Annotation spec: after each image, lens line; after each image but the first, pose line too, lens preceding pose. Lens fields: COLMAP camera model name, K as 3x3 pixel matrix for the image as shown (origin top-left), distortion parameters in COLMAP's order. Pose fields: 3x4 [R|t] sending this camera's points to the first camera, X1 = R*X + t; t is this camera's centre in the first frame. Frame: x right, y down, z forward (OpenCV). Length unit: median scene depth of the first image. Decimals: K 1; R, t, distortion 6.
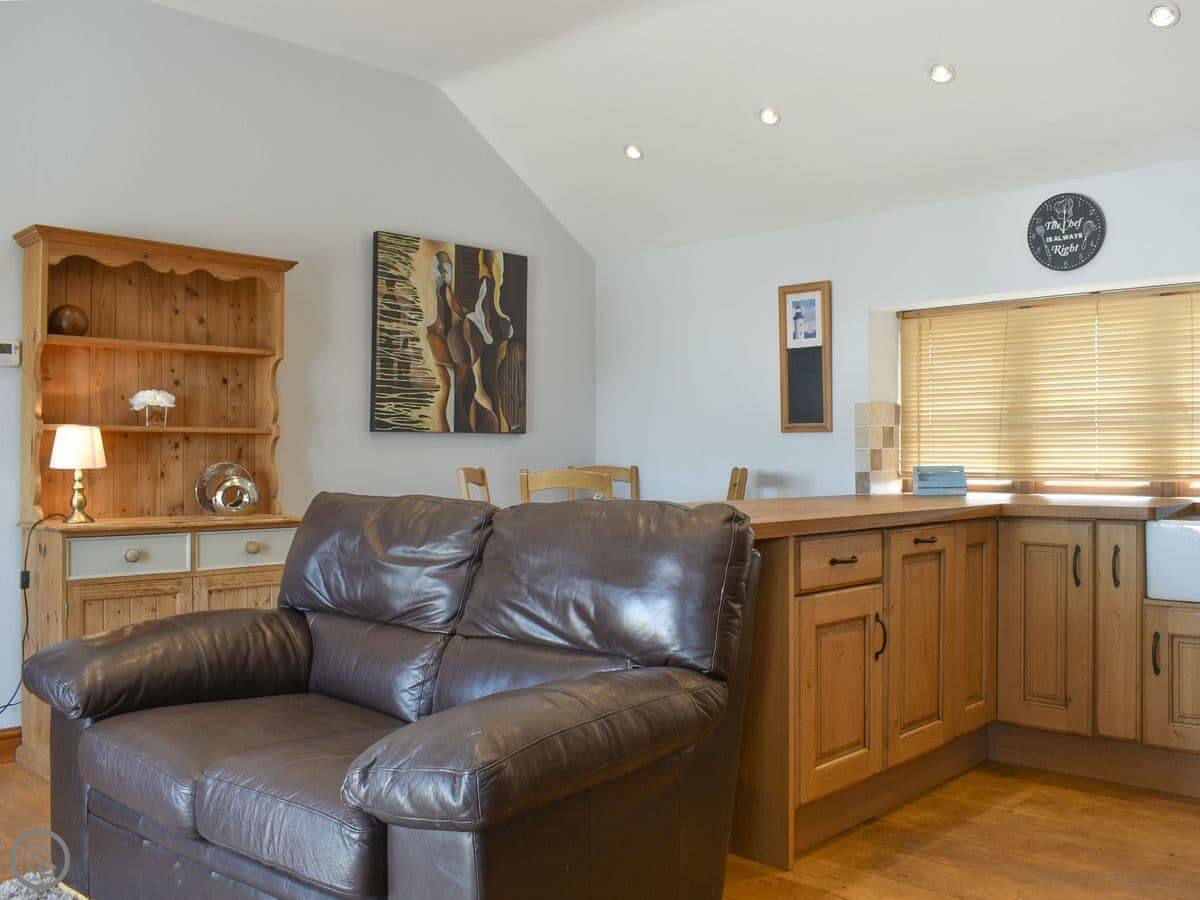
lens RADIAL K [[1084.1, 0, 653.1], [0, 1084.1, 451.1], [0, 0, 1]] dist [-0.060502, 0.003907]
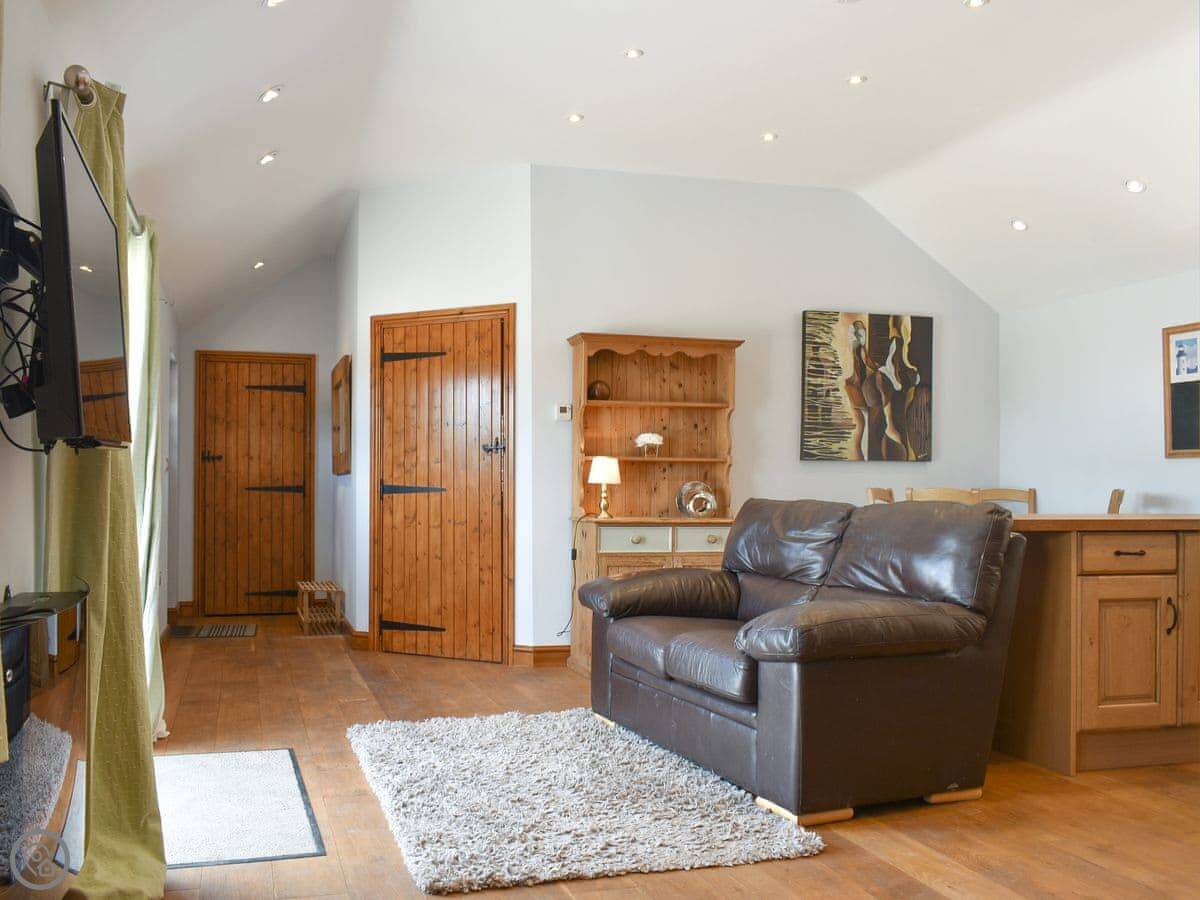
lens RADIAL K [[1042.9, 0, 519.5], [0, 1042.9, 480.2], [0, 0, 1]] dist [-0.007241, 0.007240]
pose [[0.844205, 0.001850, -0.536016, 0.146749], [-0.003706, 0.999990, -0.002386, 0.011879], [0.536007, 0.004001, 0.844204, -0.299977]]
